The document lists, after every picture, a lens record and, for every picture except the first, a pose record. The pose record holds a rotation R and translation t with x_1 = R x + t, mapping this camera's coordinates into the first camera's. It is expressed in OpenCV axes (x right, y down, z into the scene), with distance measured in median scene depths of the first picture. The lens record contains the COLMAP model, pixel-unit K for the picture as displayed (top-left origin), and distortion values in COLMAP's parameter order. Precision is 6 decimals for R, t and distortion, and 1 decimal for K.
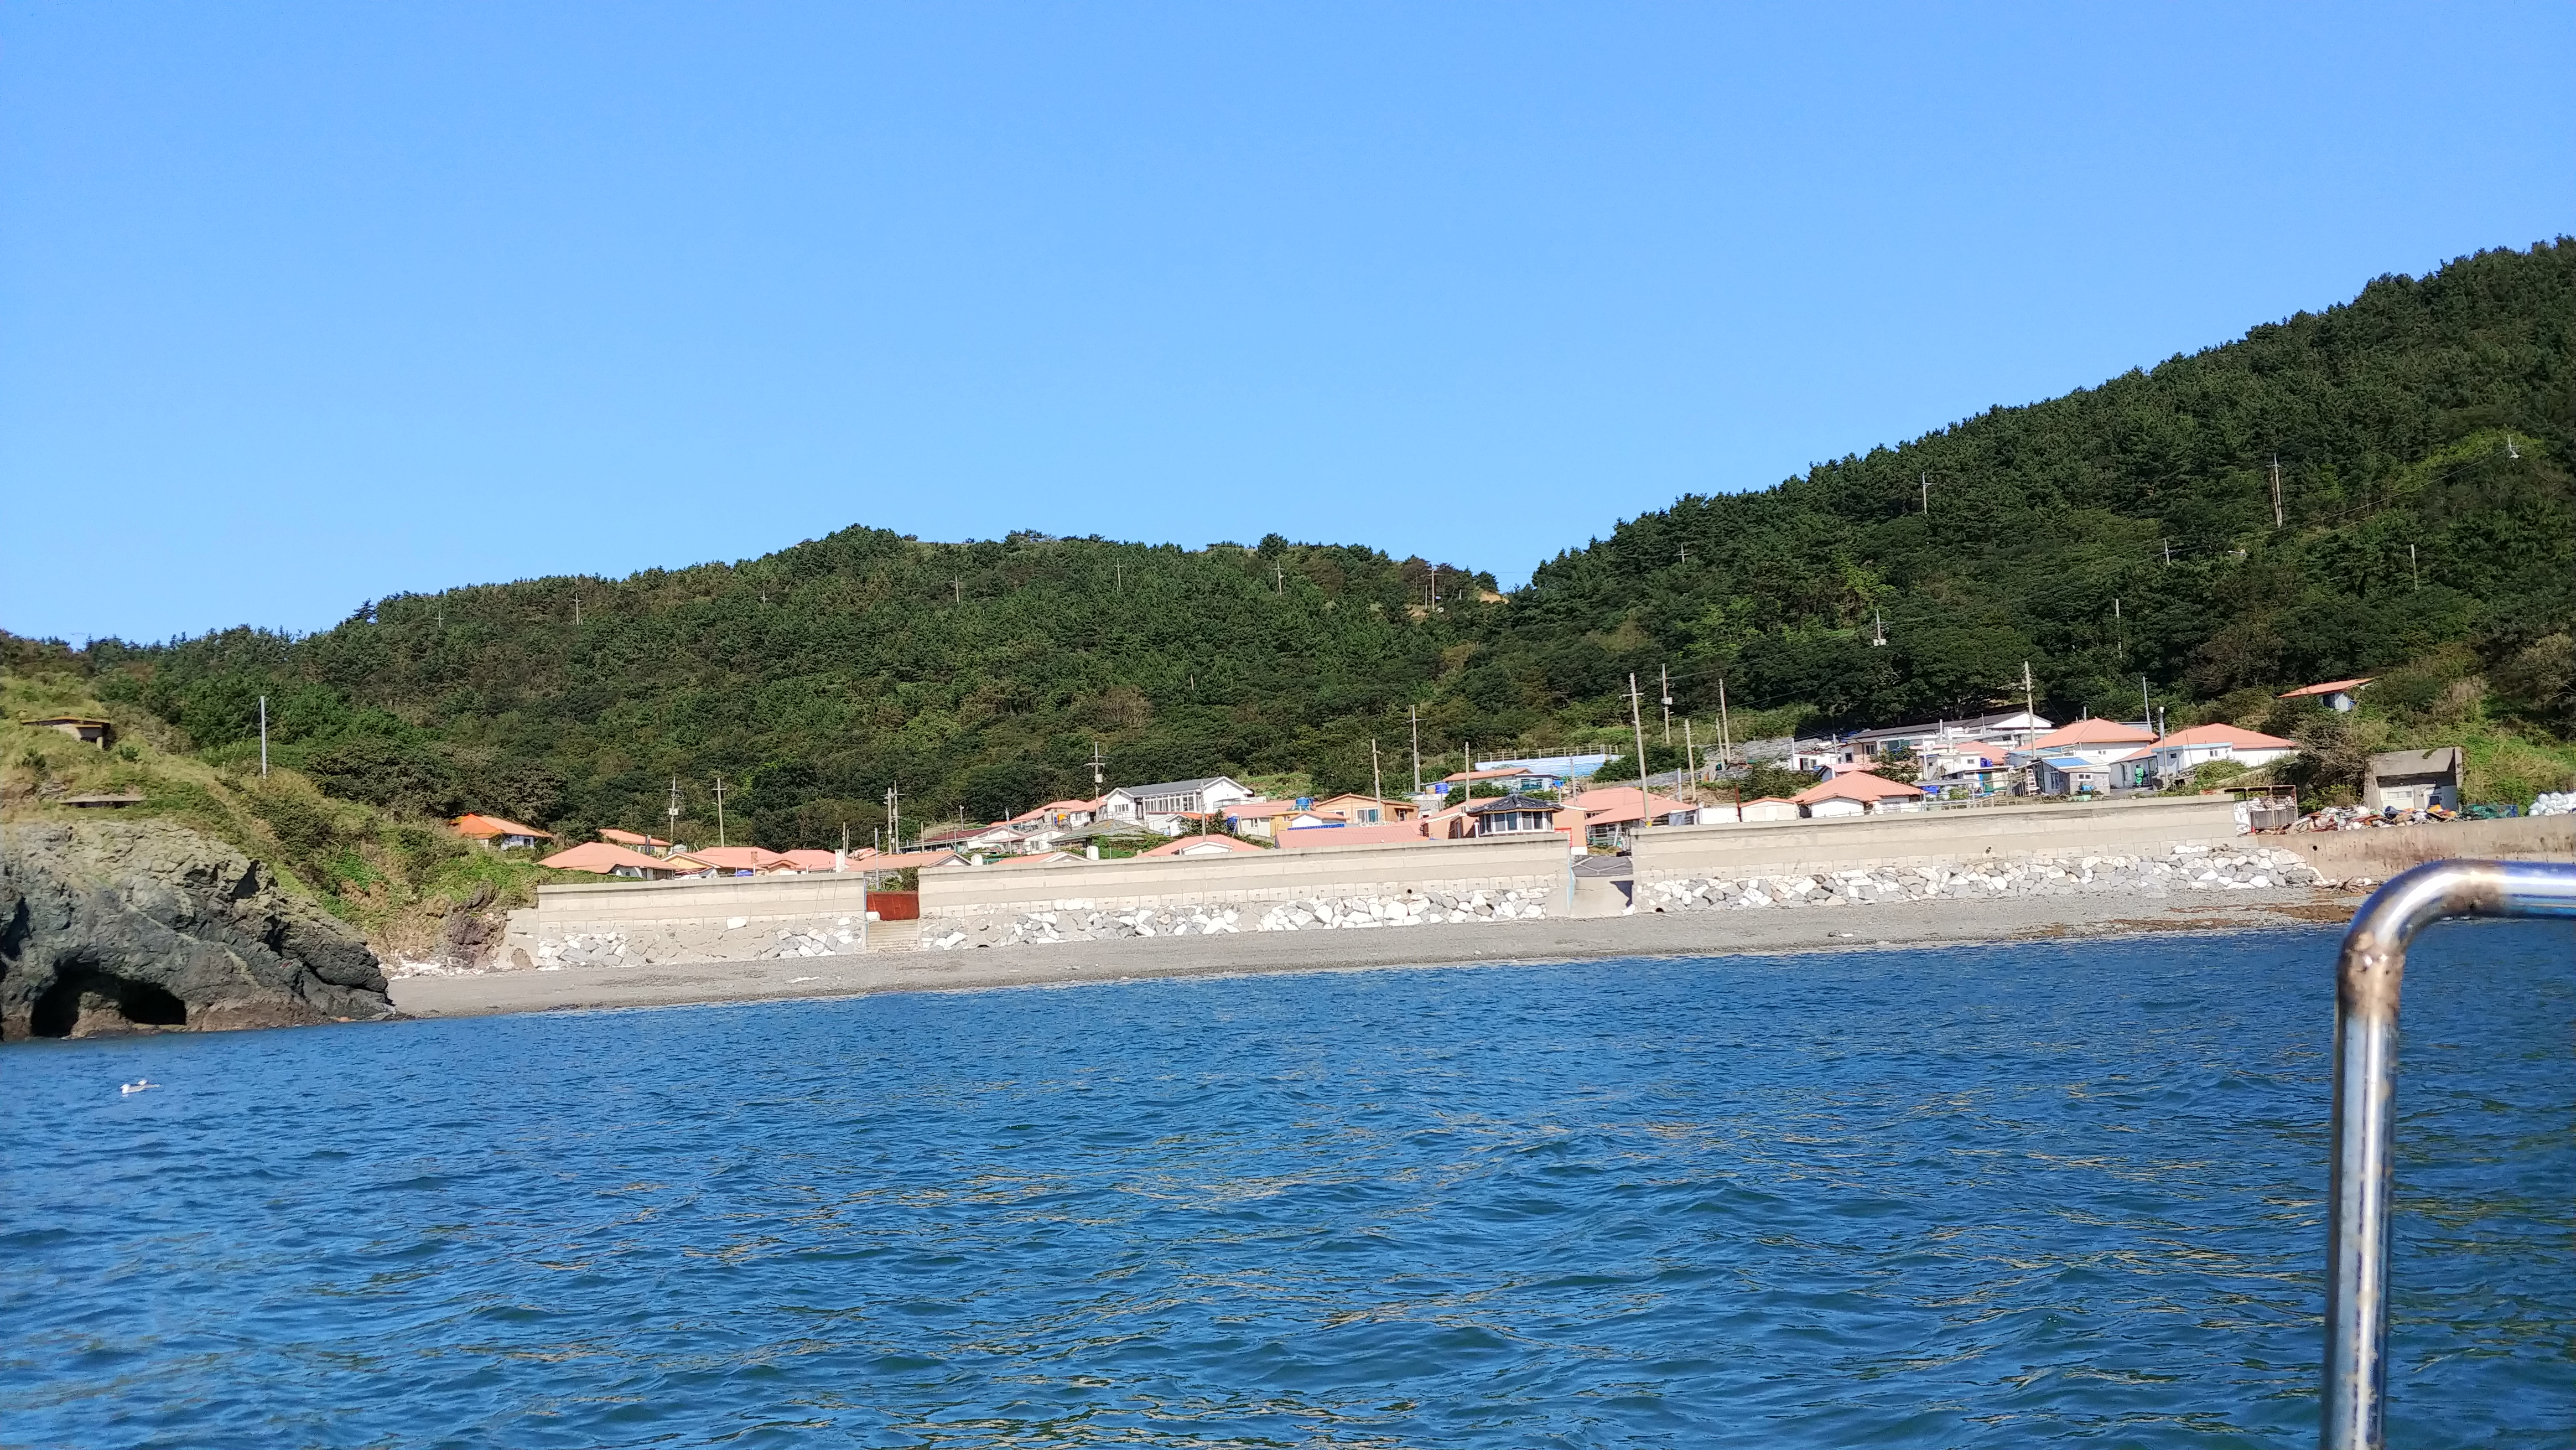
lens RADIAL K [[2474.3, 0, 1288.0], [0, 2474.3, 725.0], [0, 0, 1]] dist [0.239073, -0.672757]
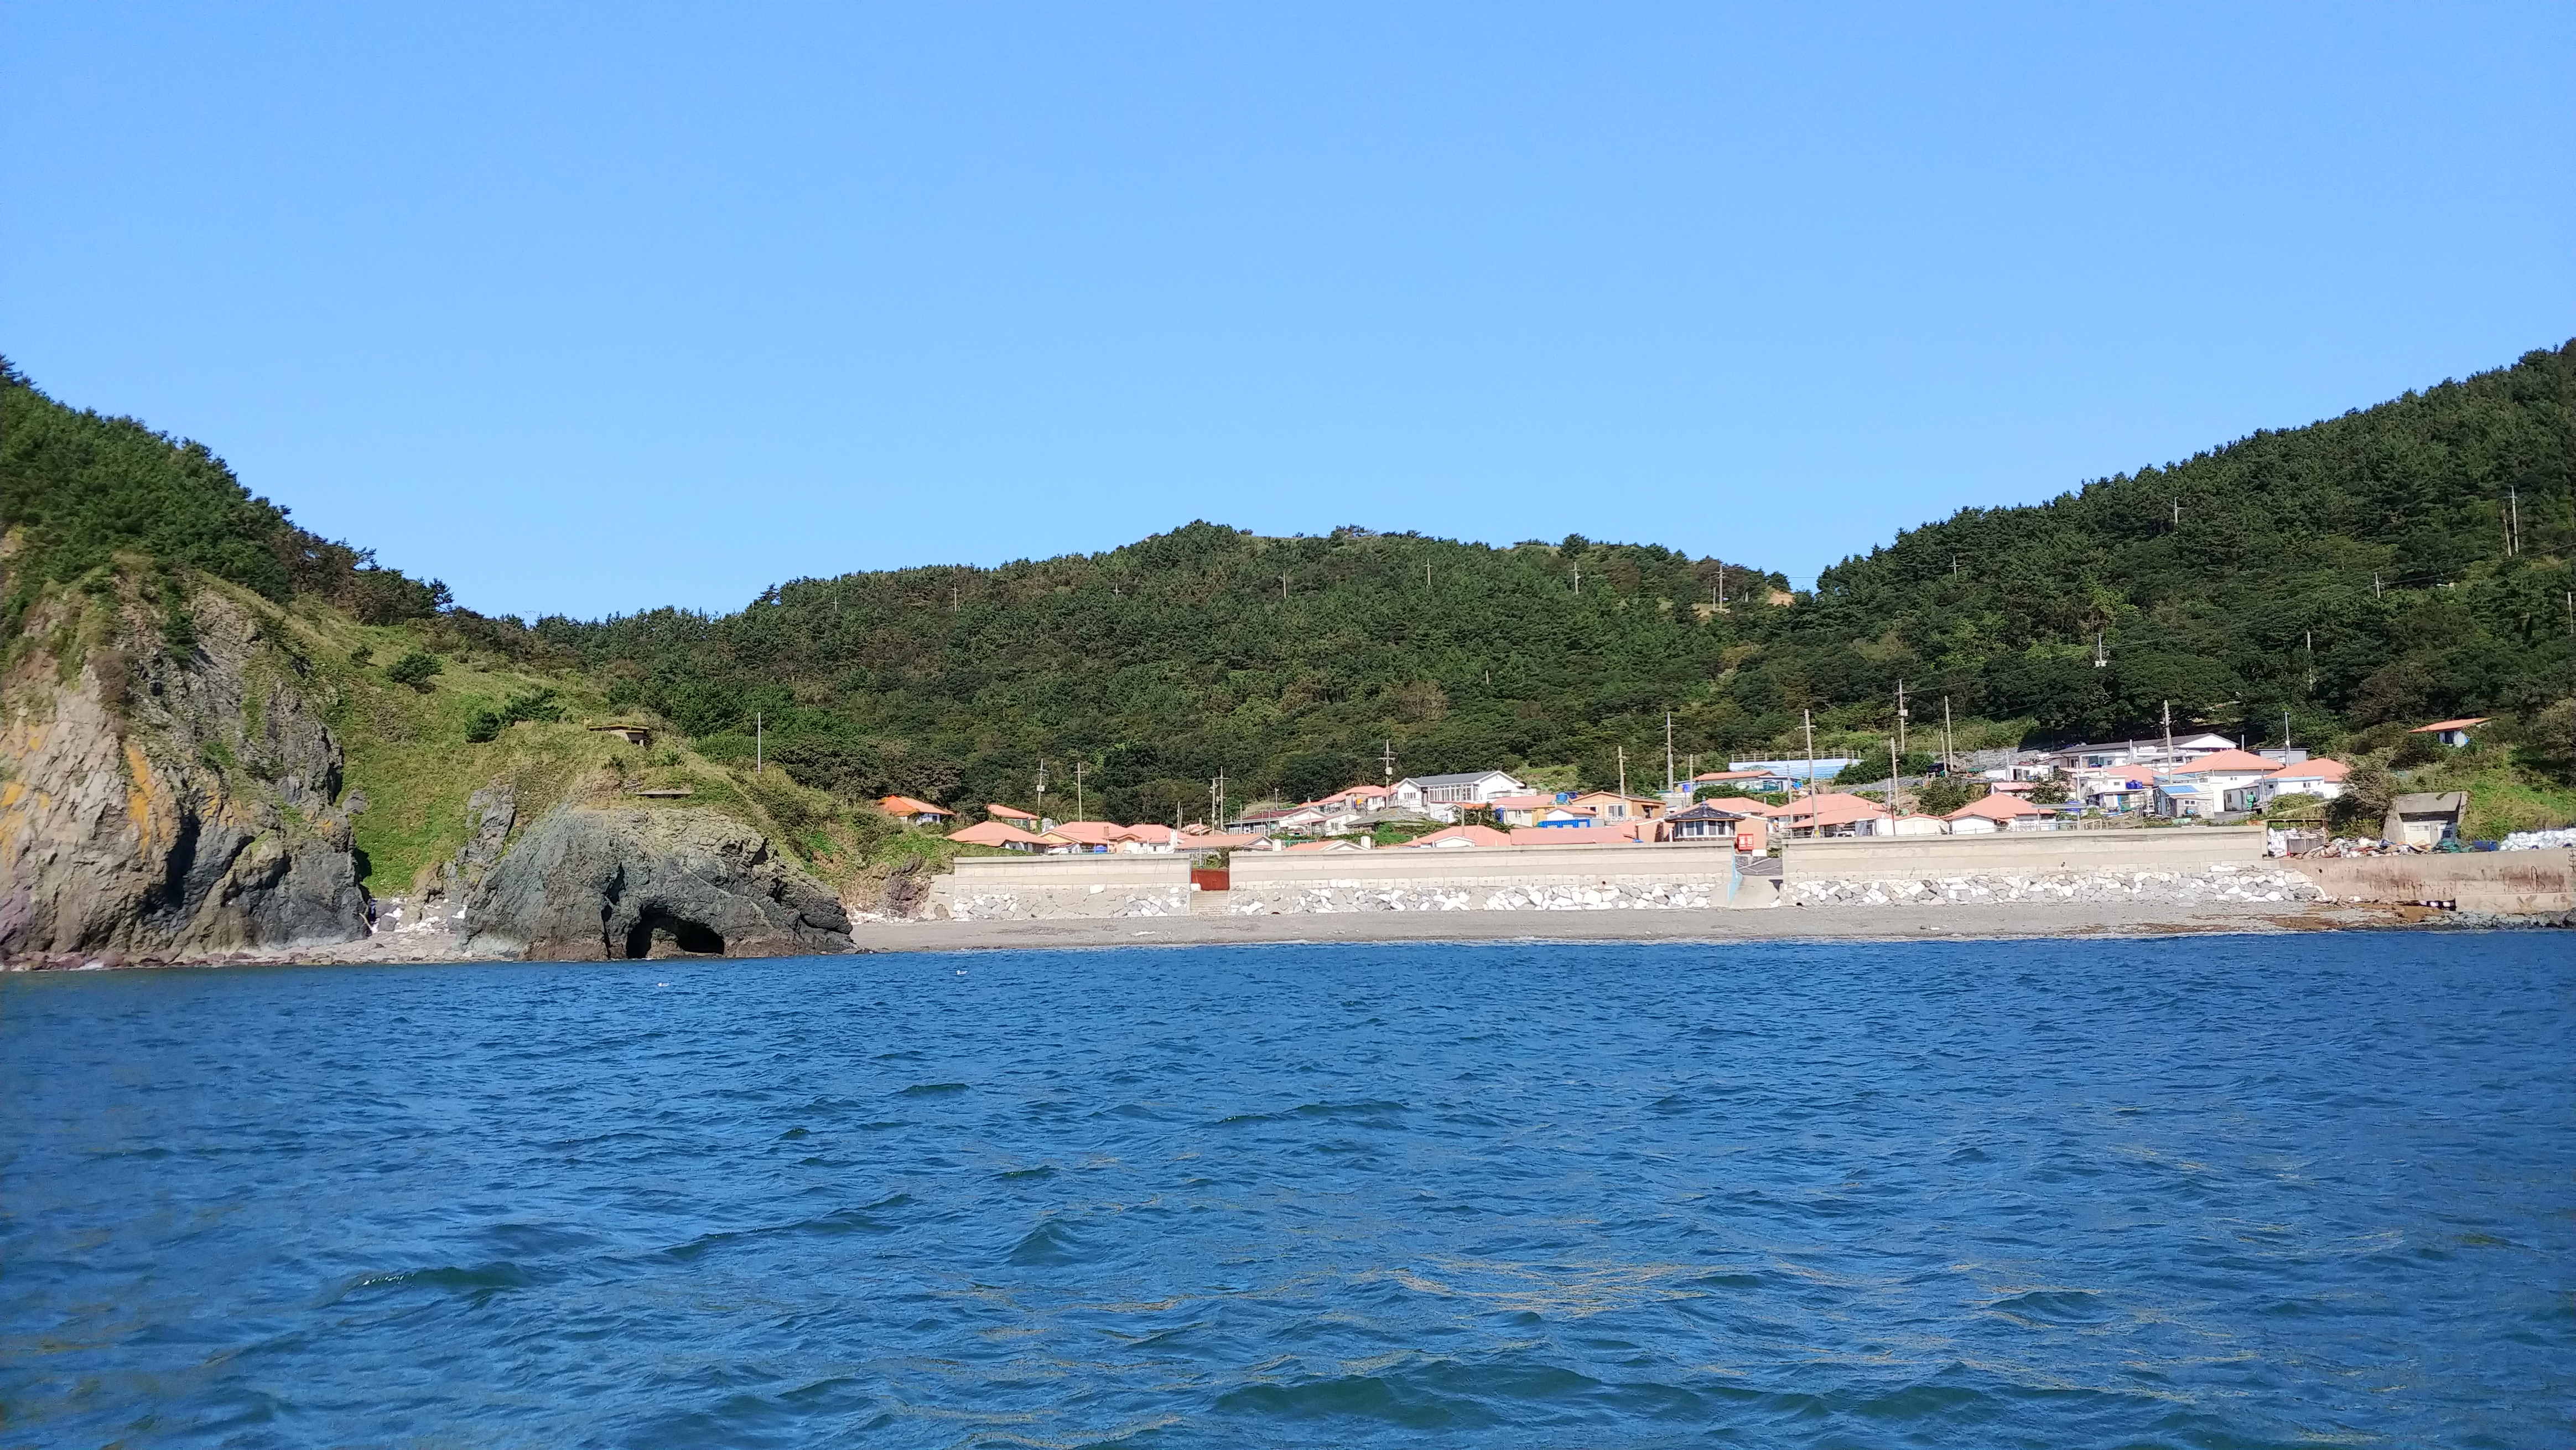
lens RADIAL K [[2474.3, 0, 1288.0], [0, 2474.3, 725.0], [0, 0, 1]] dist [0.239073, -0.672757]
pose [[0.990586, 0.021787, -0.135145, 0.031853], [-0.019749, 0.999670, 0.016399, -0.017464], [0.135458, -0.013576, 0.990690, -0.160141]]
